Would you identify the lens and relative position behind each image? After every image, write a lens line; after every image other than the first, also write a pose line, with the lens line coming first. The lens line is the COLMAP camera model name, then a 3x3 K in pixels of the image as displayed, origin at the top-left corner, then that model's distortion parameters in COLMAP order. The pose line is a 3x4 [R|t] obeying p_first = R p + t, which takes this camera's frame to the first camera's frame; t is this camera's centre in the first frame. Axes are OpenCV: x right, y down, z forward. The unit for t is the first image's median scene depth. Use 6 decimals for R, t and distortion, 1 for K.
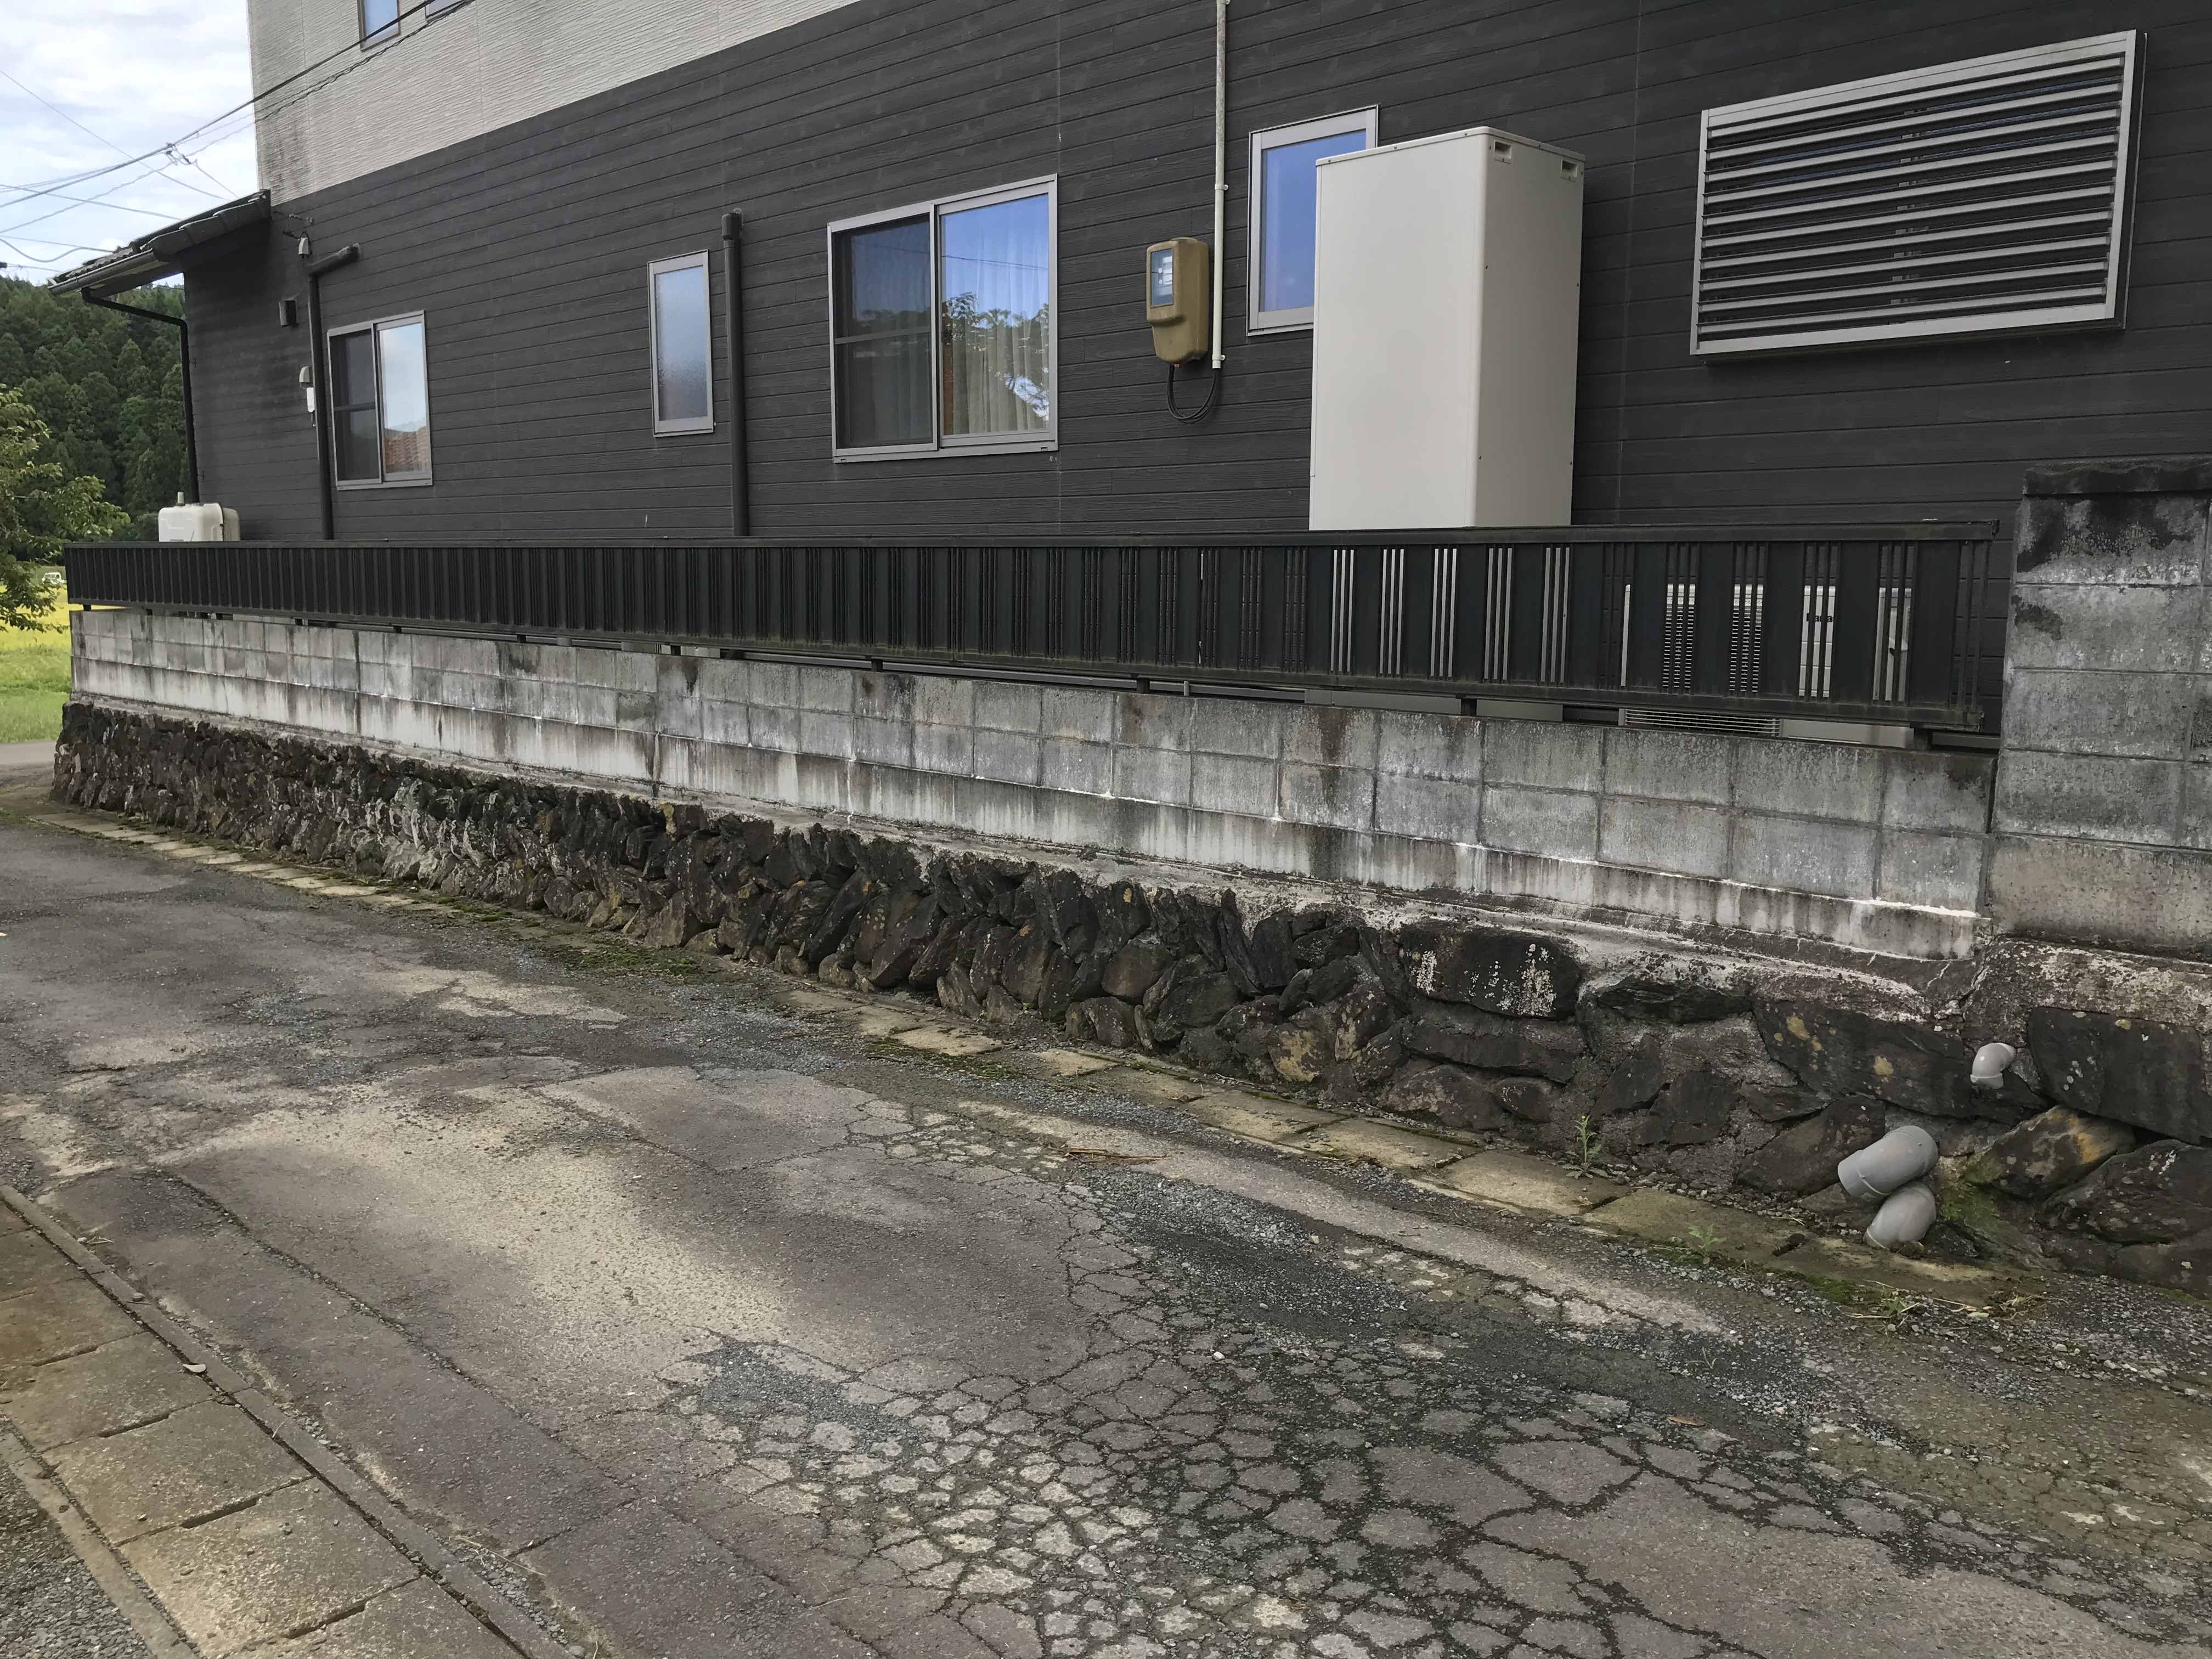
lens RADIAL K [[1784.1, 0, 1102.2], [0, 1784.1, 835.0], [0, 0, 1]] dist [0.044601, -0.045403]
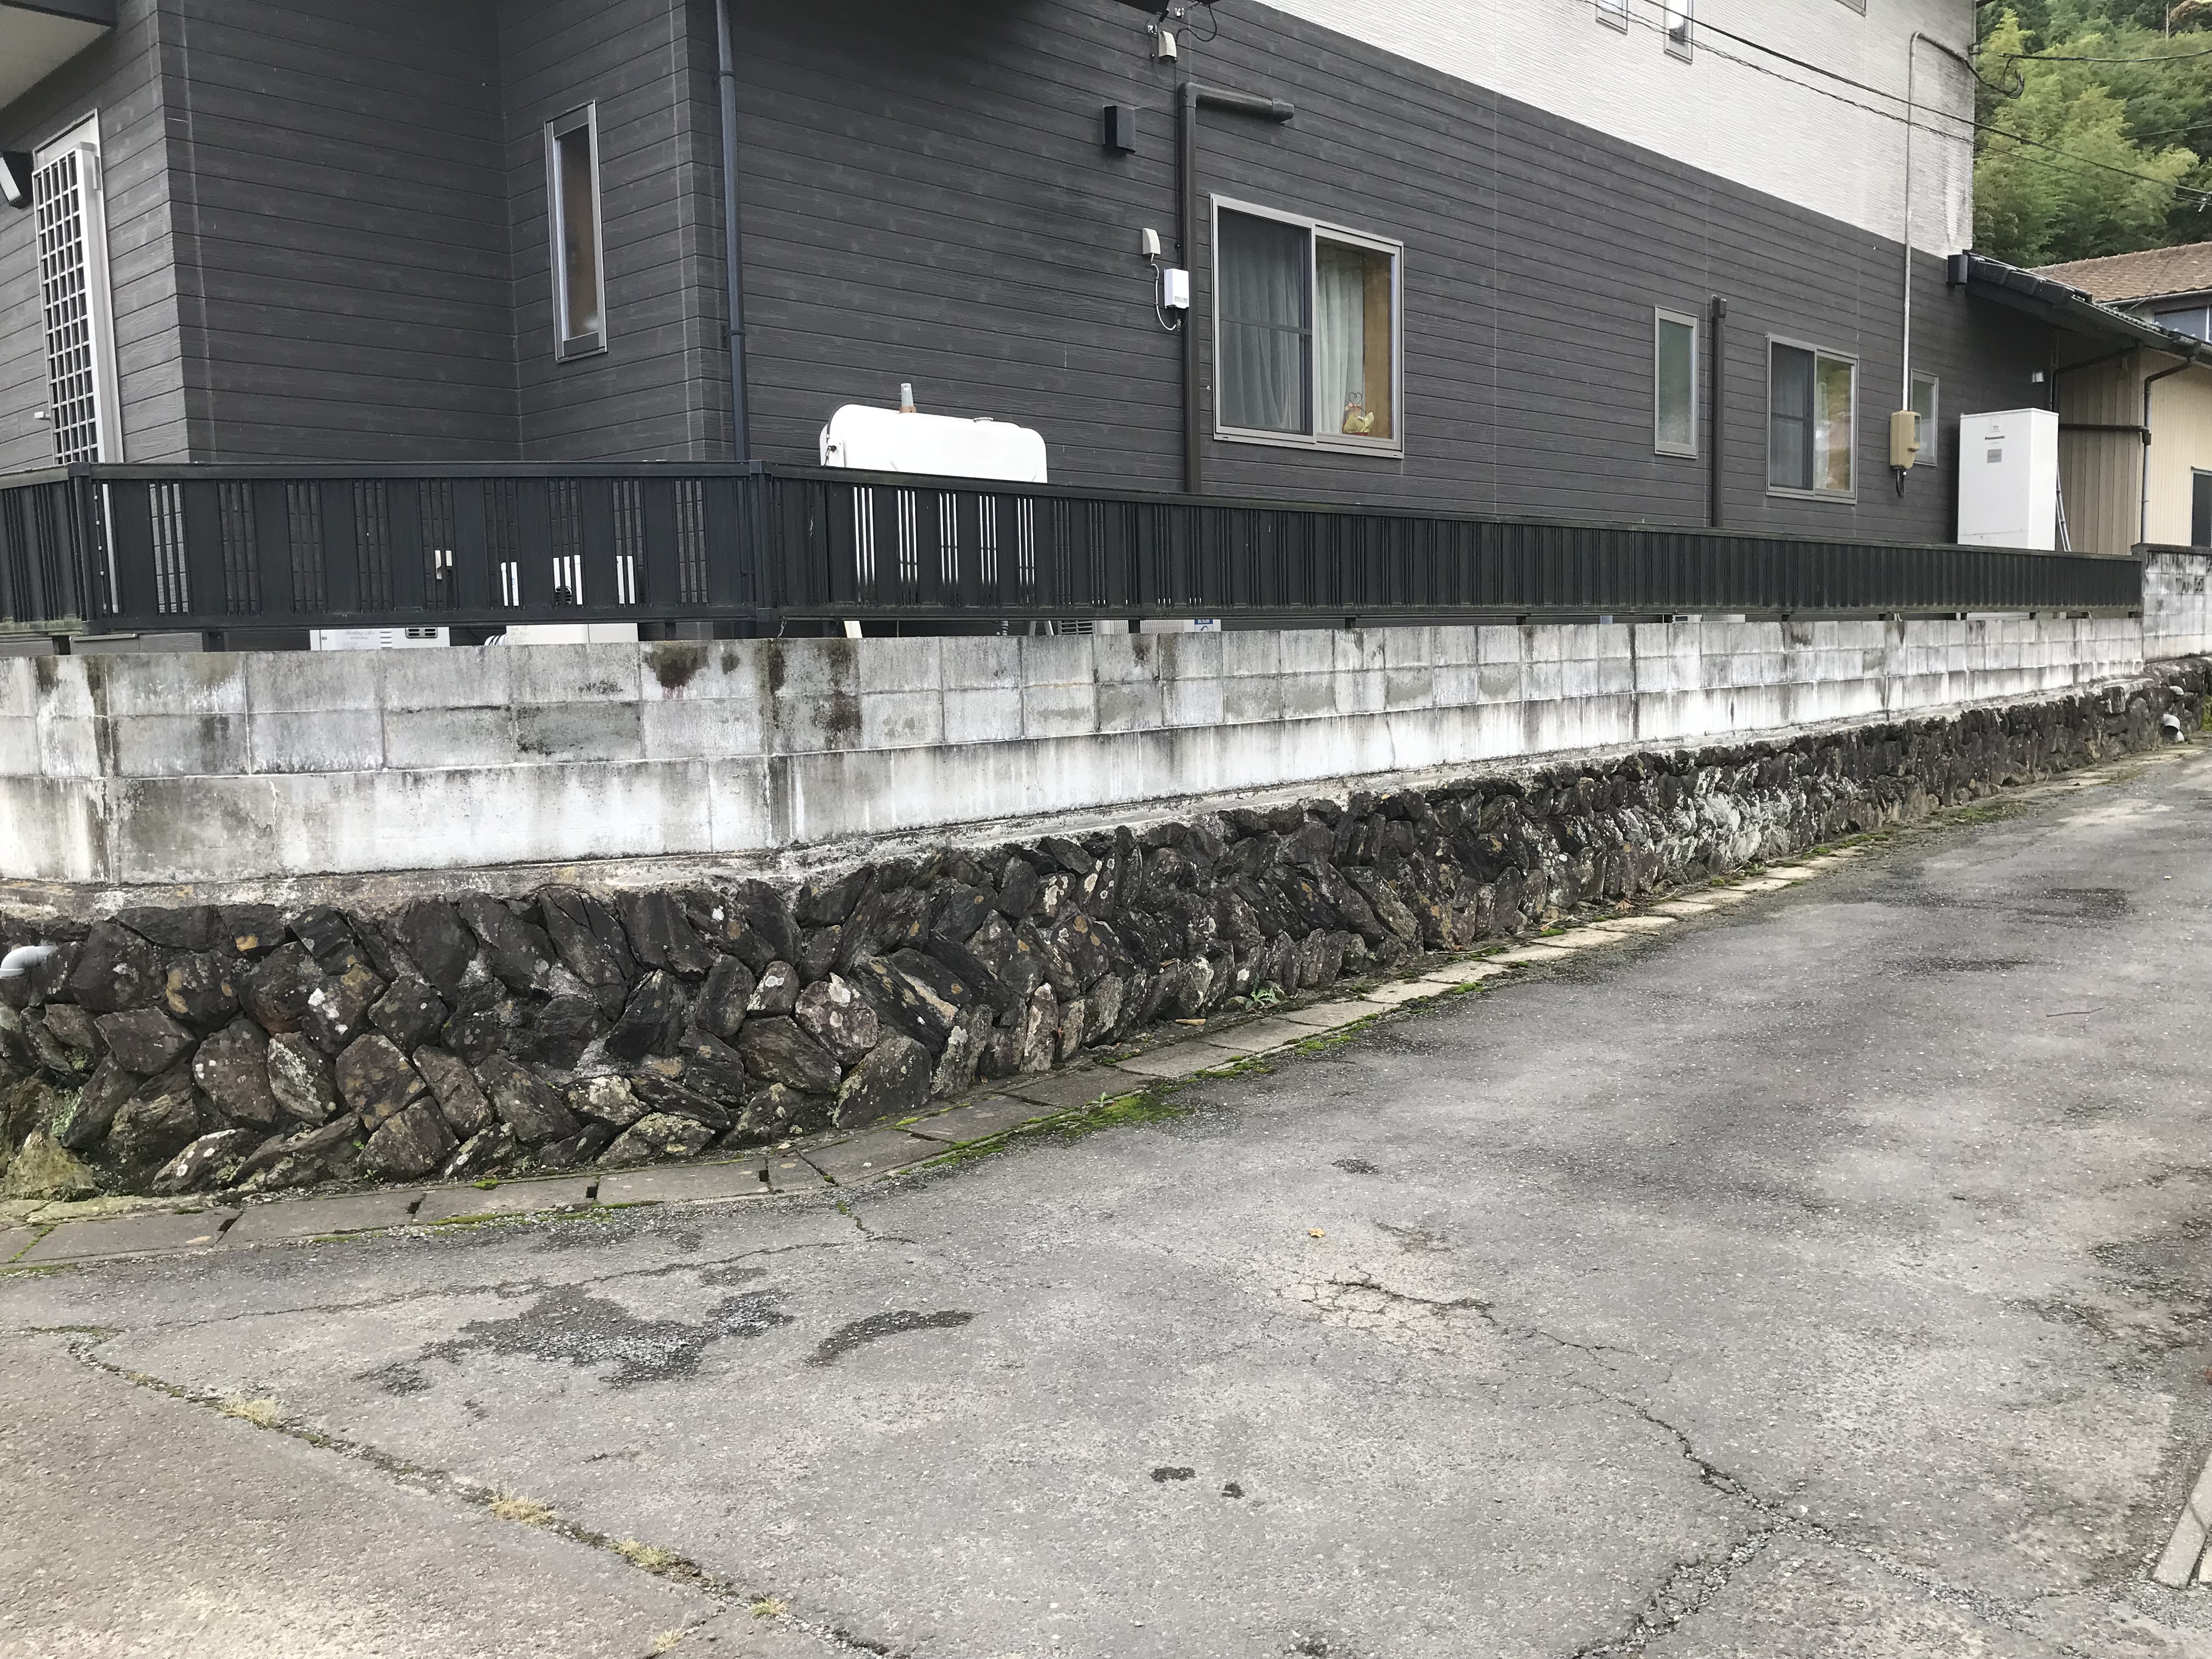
lens RADIAL K [[1784.1, 0, 1102.3], [0, 1784.1, 818.6], [0, 0, 1]] dist [0.044601, -0.045403]
pose [[-0.018419, -0.099874, 0.994830, -3.370622], [0.171708, 0.979900, 0.101554, -0.398581], [-0.984976, 0.172691, -0.000899, 3.292680]]
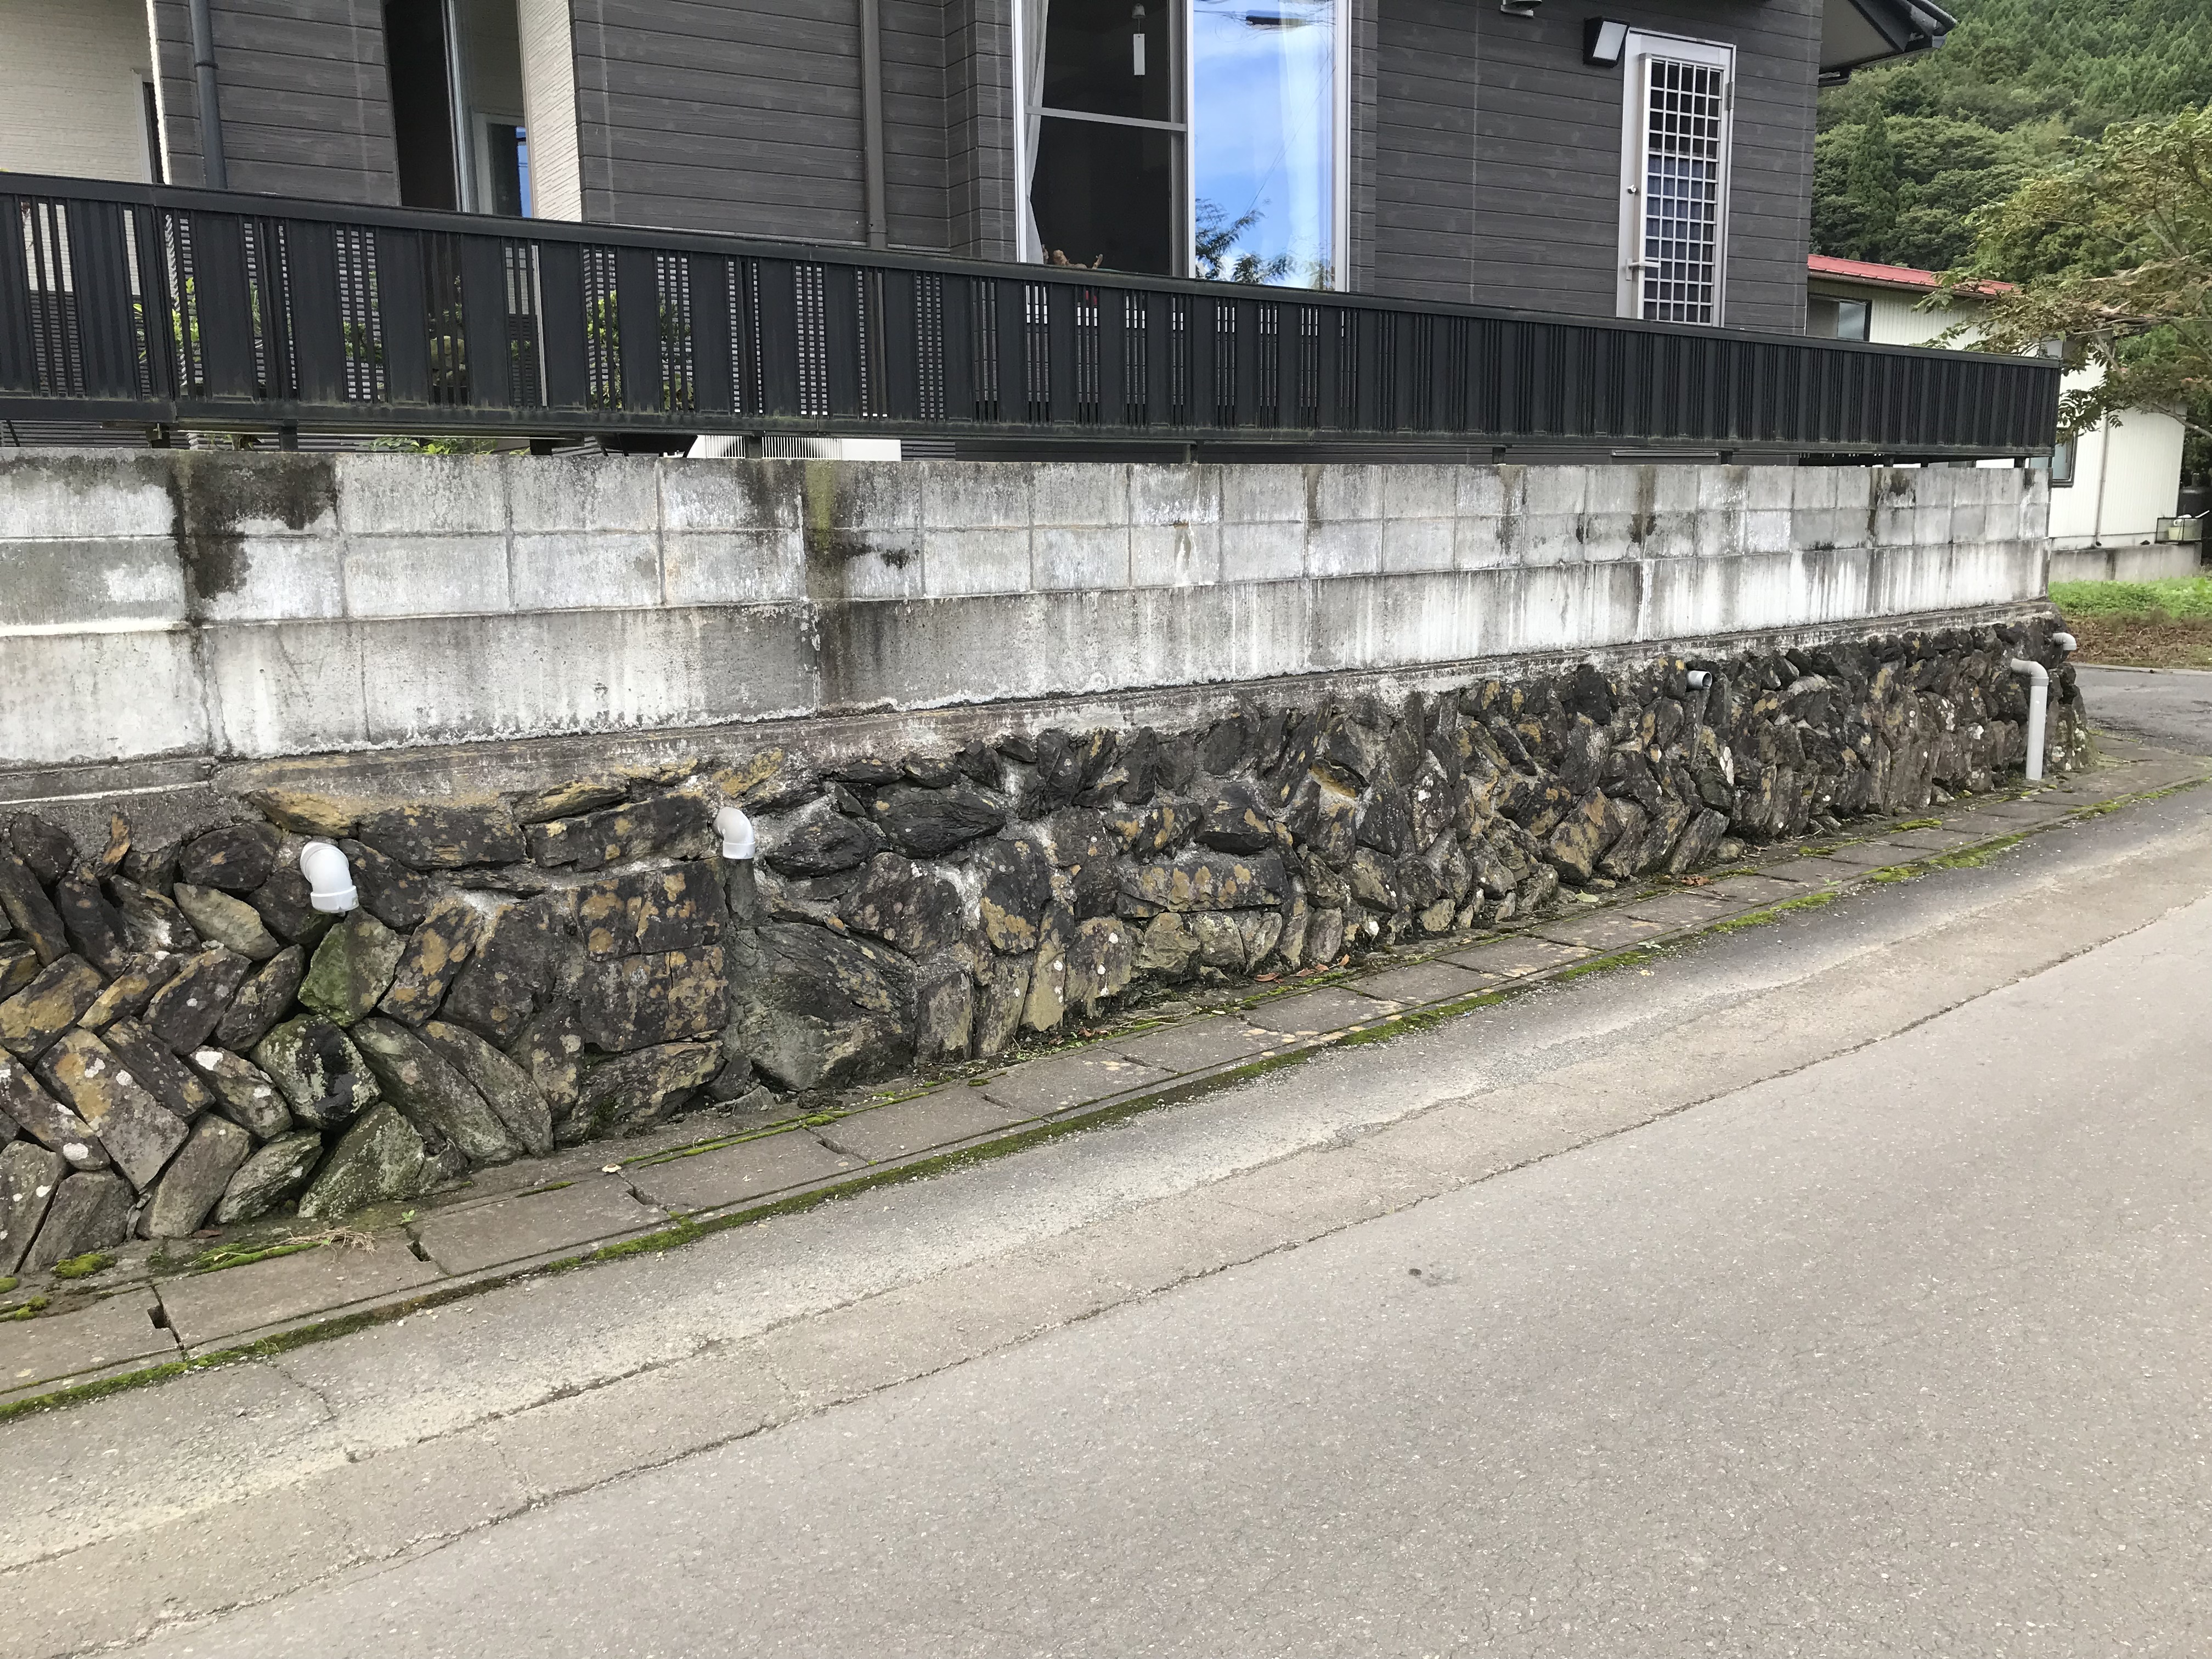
lens RADIAL K [[1784.1, 0, 1108.3], [0, 1784.1, 831.9], [0, 0, 1]] dist [0.044601, -0.045403]
pose [[-0.967860, -0.054975, 0.245406, -1.549333], [0.031264, 0.941943, 0.334313, -0.859427], [-0.249538, 0.331240, -0.909951, 6.425846]]
